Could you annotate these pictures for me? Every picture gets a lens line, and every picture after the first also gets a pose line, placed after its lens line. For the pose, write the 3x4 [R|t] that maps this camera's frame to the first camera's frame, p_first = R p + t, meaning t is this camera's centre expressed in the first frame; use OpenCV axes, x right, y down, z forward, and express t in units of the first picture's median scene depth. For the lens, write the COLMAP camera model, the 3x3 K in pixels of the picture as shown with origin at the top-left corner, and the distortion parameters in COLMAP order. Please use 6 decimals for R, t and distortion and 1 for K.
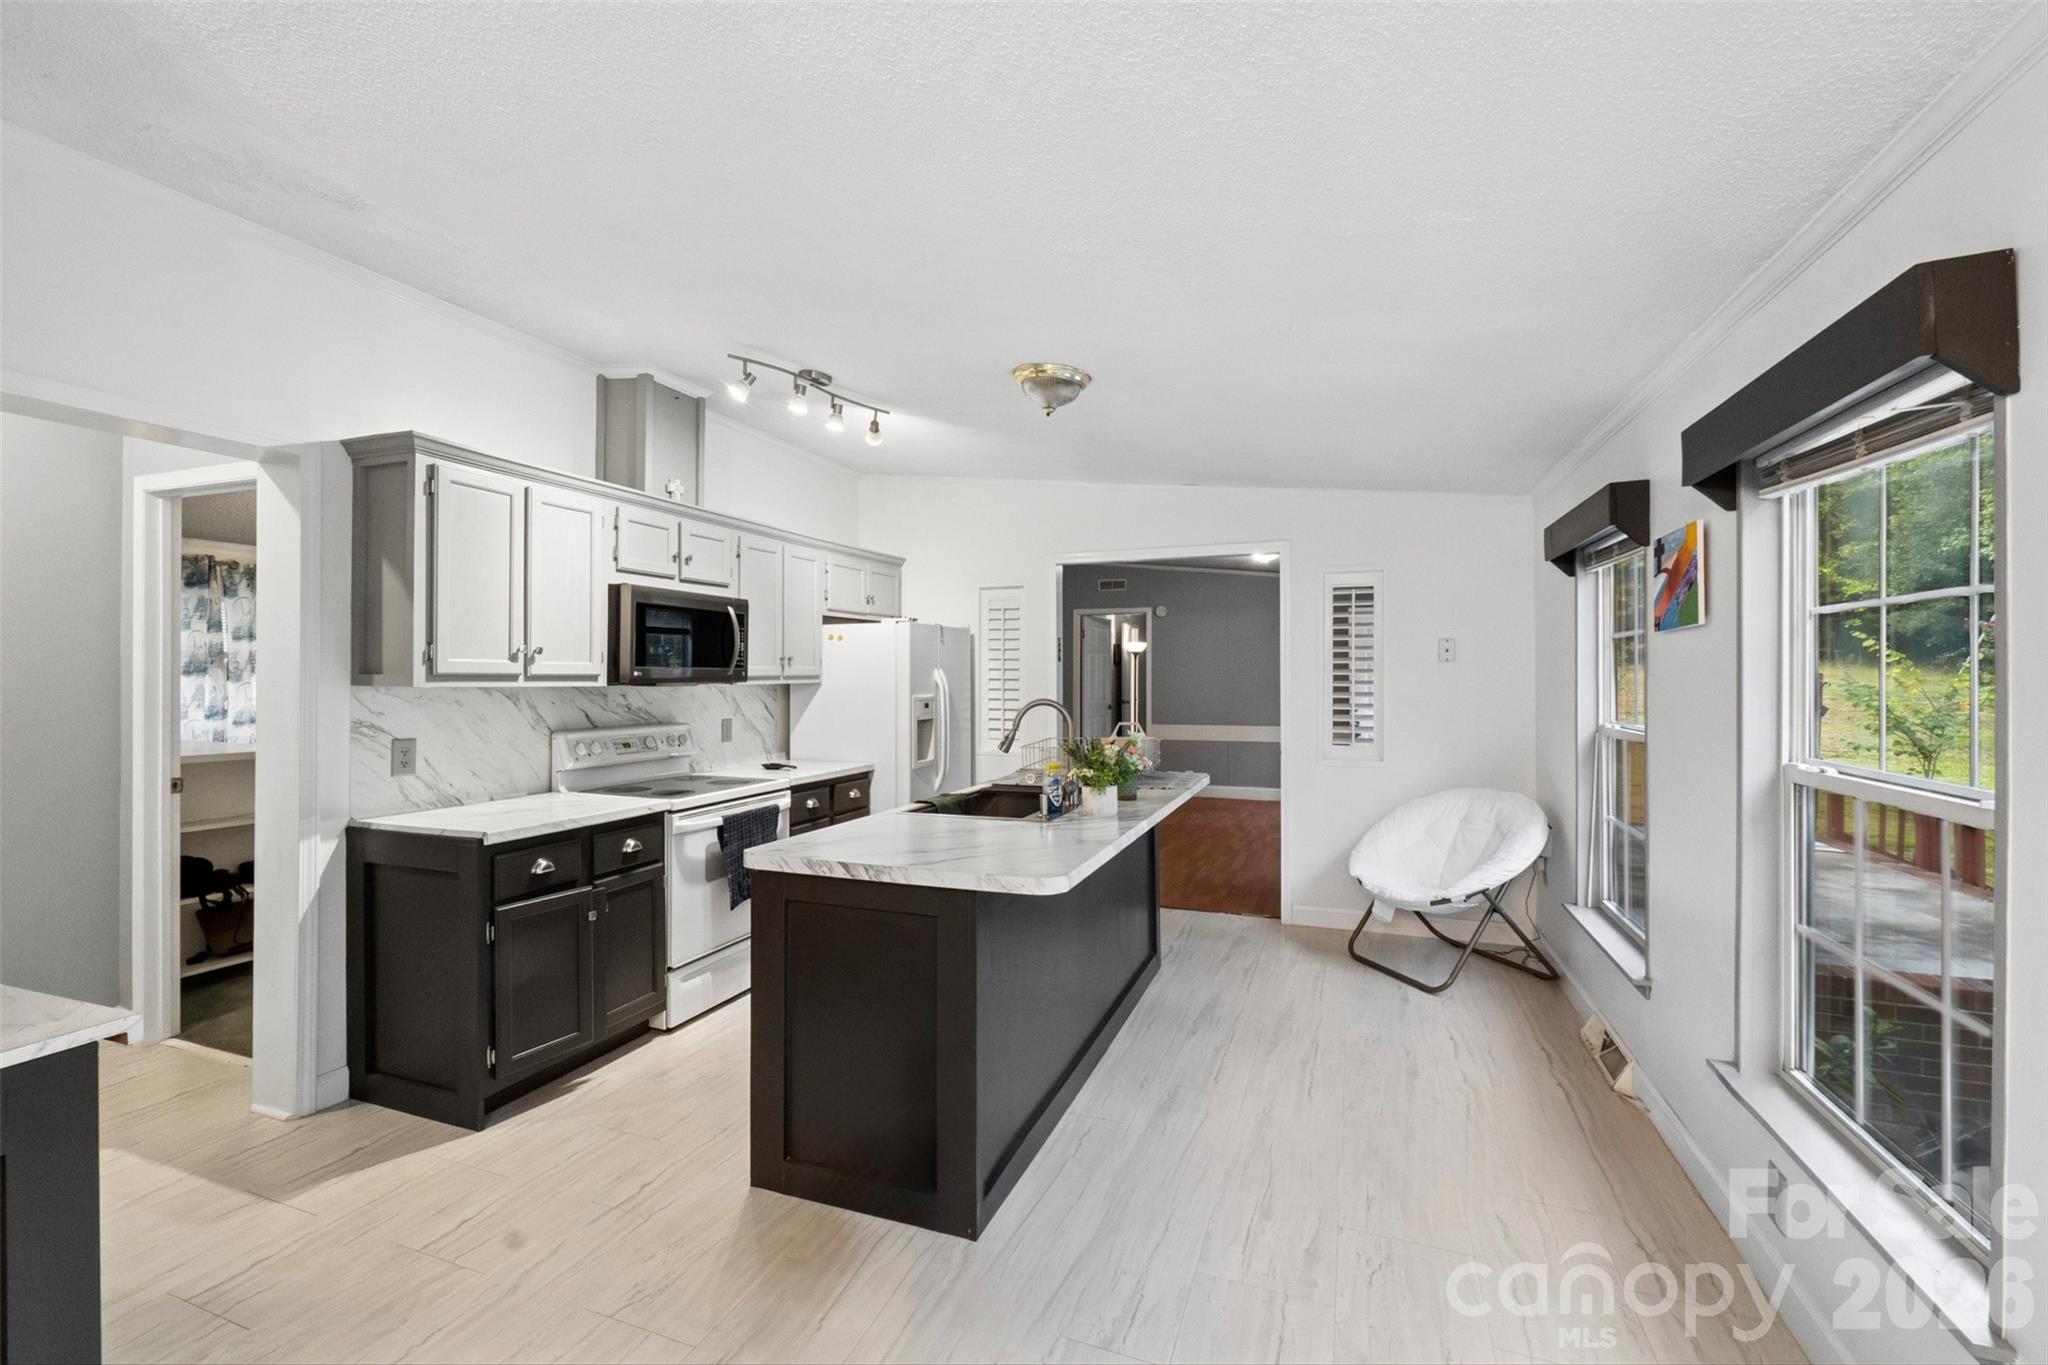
lens RADIAL K [[881.5, 0, 1008.7], [0, 881.5, 677.3], [0, 0, 1]] dist [-0.013039, 0.001075]
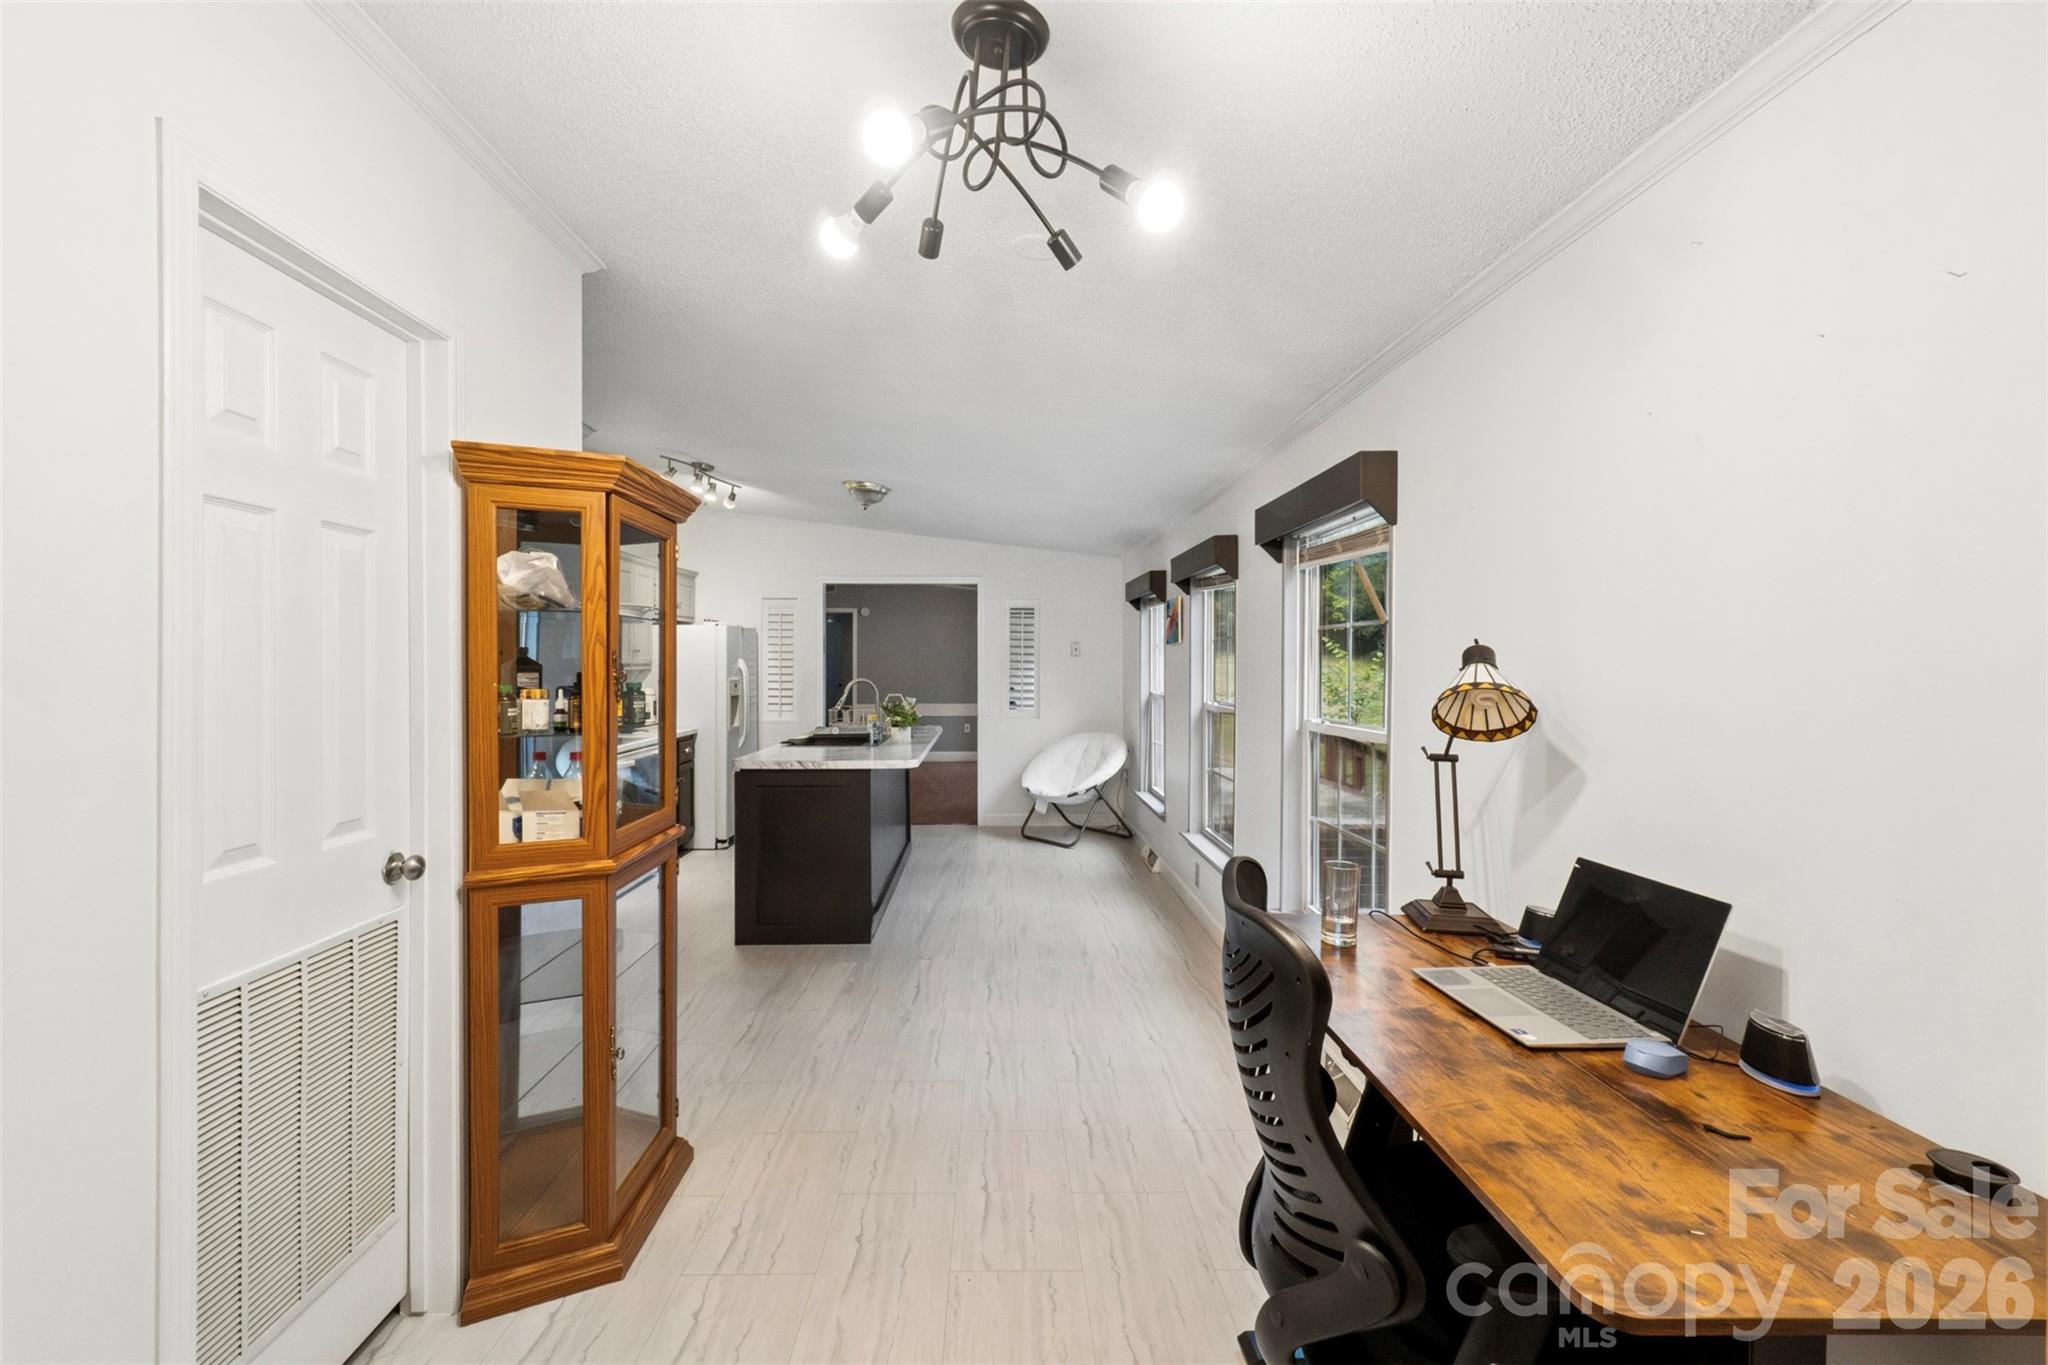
lens RADIAL K [[881.5, 0, 1020.0], [0, 881.5, 676.0], [0, 0, 1]] dist [-0.013039, 0.001075]
pose [[0.919972, -0.001575, 0.391980, -0.288389], [-0.003766, 0.999910, 0.012856, -0.002327], [-0.391965, -0.013303, 0.919884, -0.562278]]
